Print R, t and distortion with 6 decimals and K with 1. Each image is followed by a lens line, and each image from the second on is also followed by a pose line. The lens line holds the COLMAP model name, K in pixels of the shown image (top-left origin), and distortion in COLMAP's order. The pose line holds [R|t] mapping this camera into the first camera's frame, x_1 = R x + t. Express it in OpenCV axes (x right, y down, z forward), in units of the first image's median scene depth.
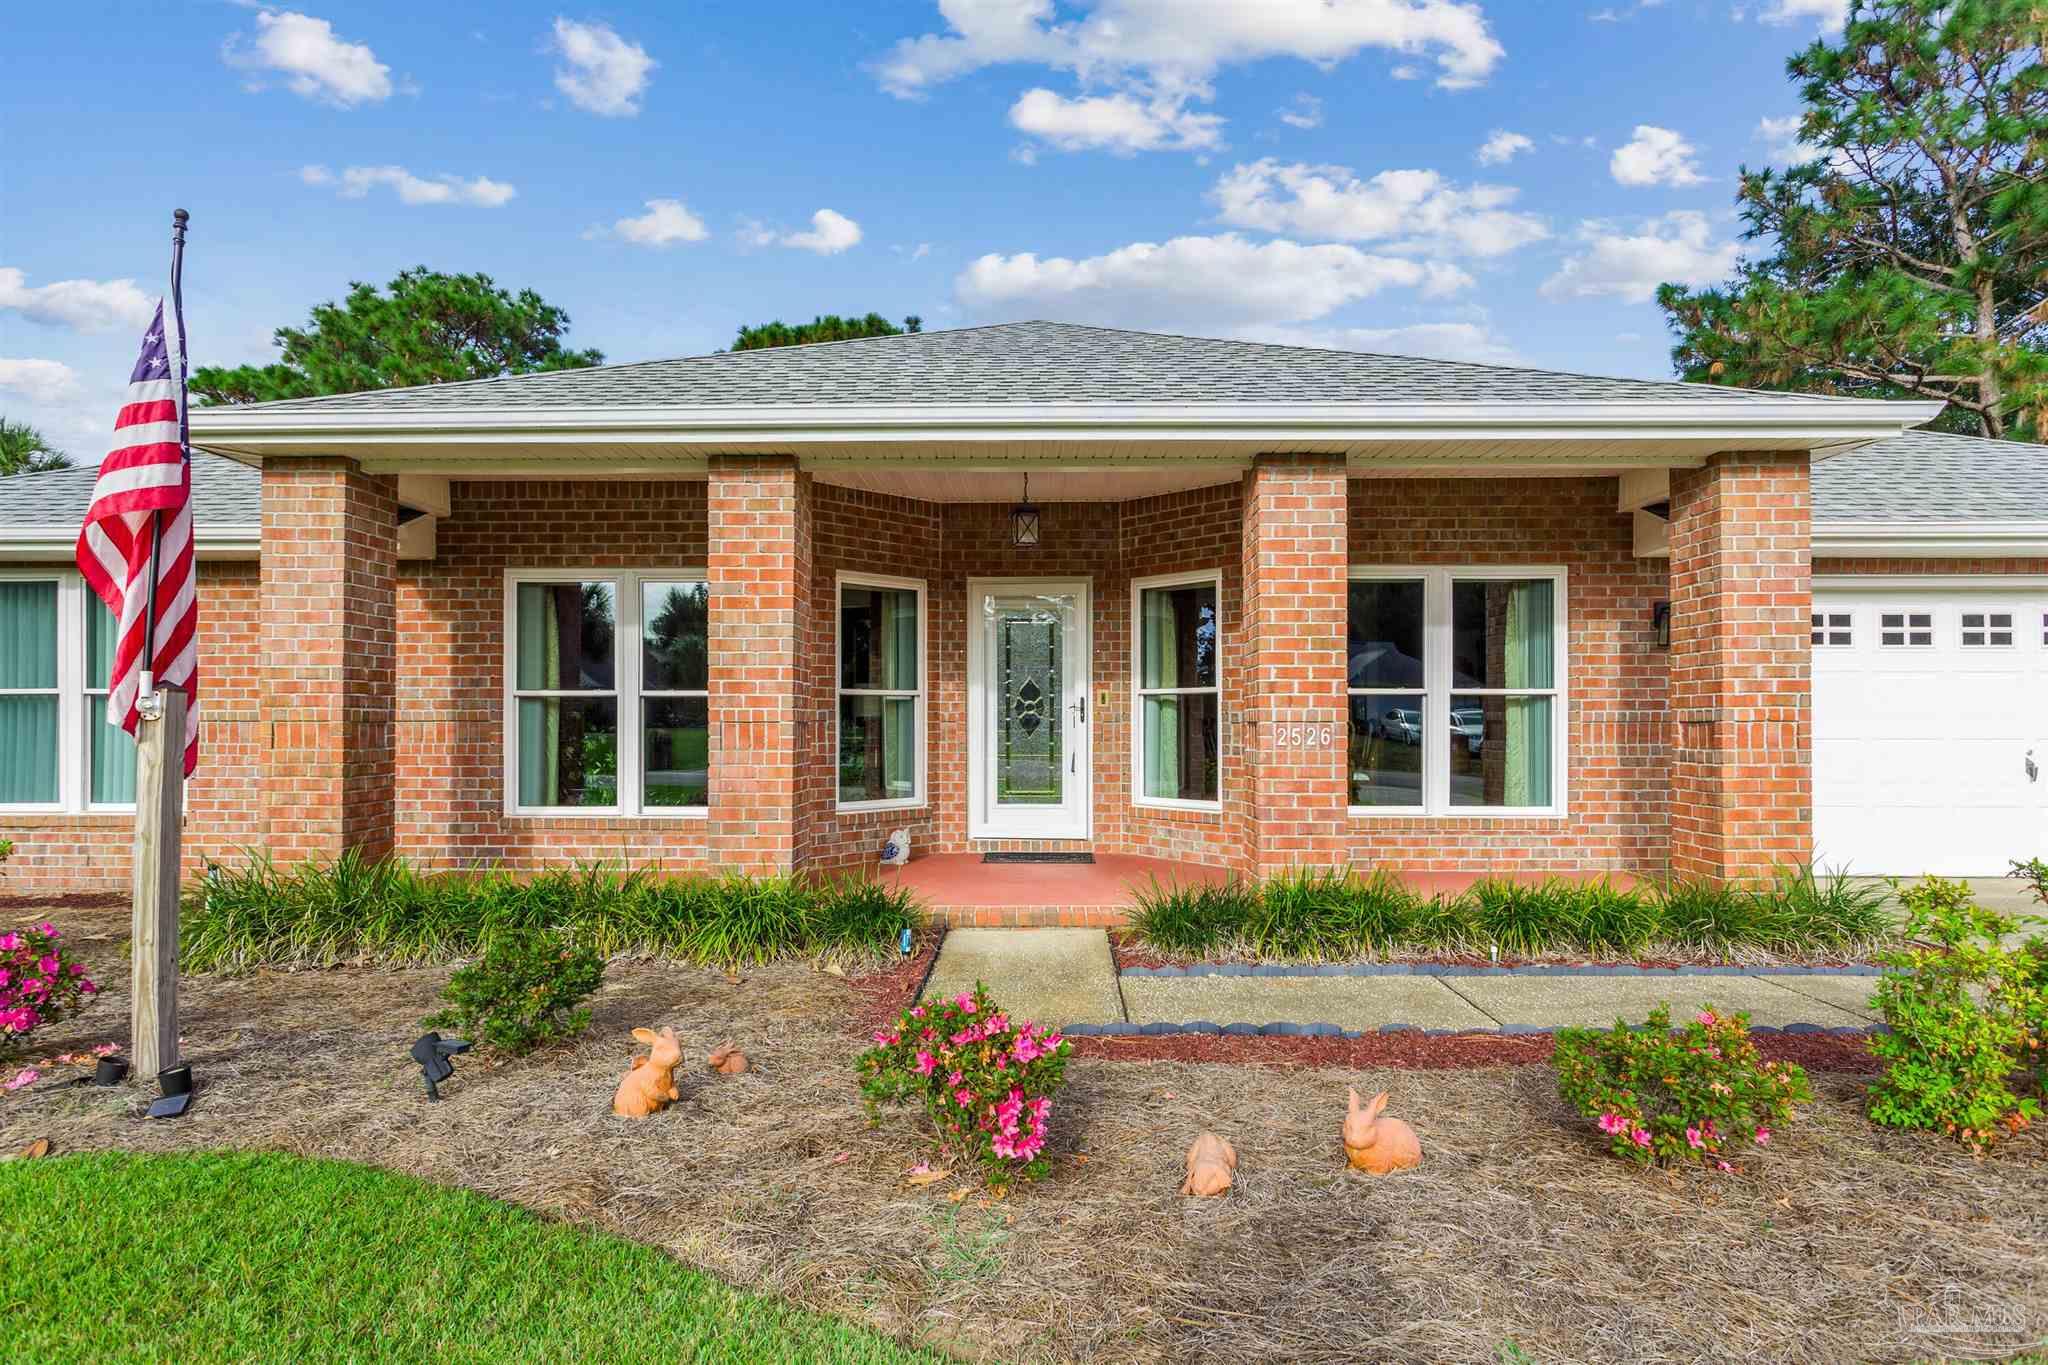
lens RADIAL K [[1028.2, 0, 1042.6], [0, 1028.2, 672.6], [0, 0, 1]] dist [-0.003670, 0.003292]
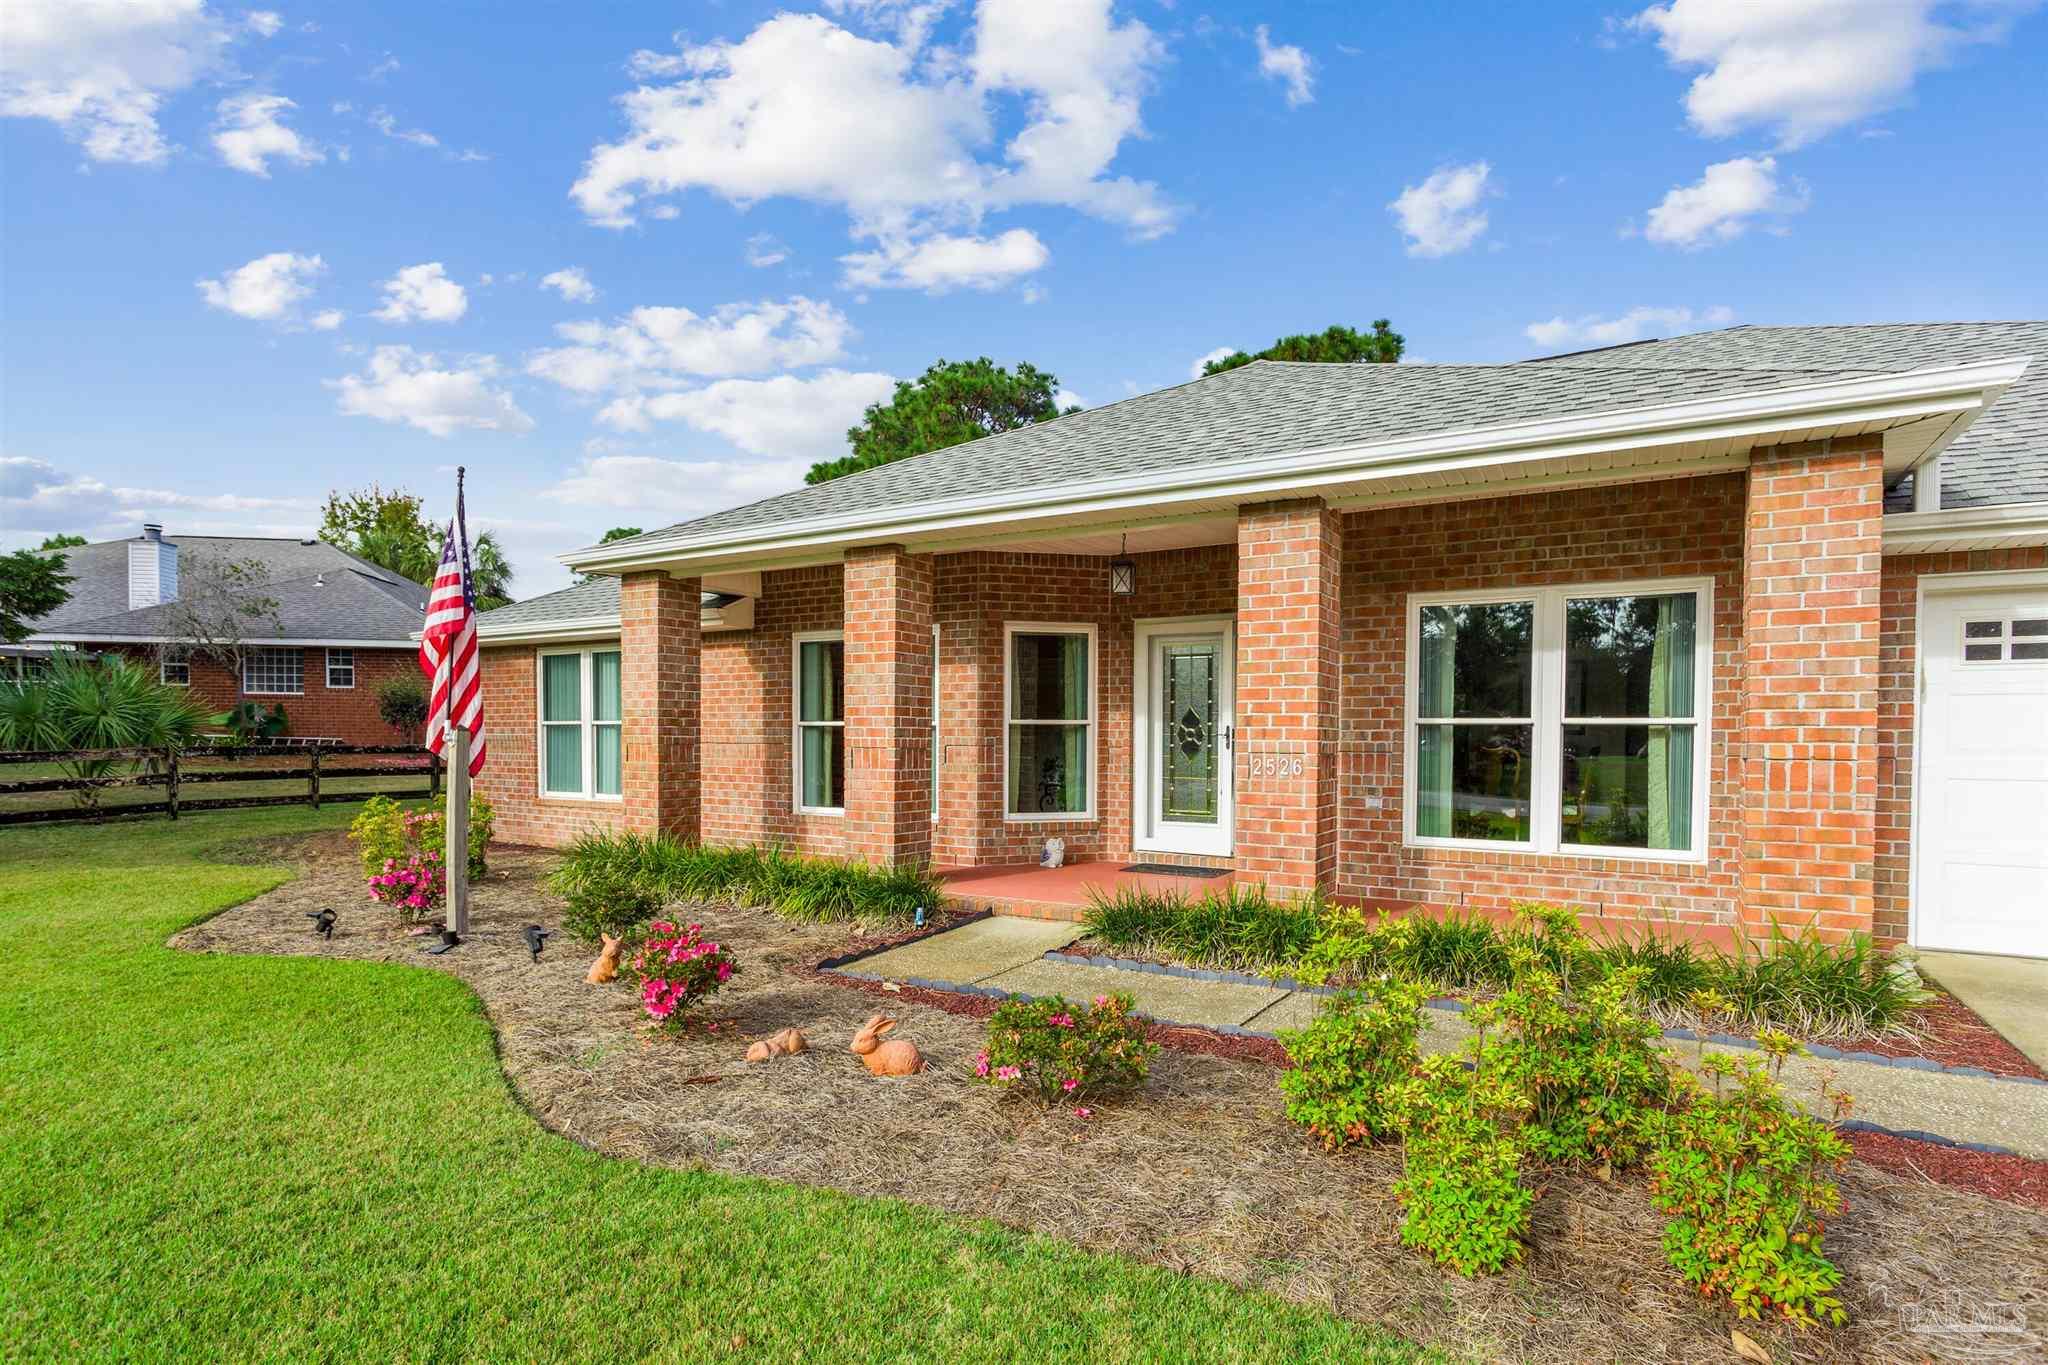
lens RADIAL K [[1028.2, 0, 1016.9], [0, 1028.2, 699.1], [0, 0, 1]] dist [-0.003670, 0.003292]
pose [[0.869746, -0.012604, -0.493338, 0.419343], [0.016532, 0.999857, 0.003600, -0.012559], [0.493222, -0.011286, 0.869830, -0.050159]]
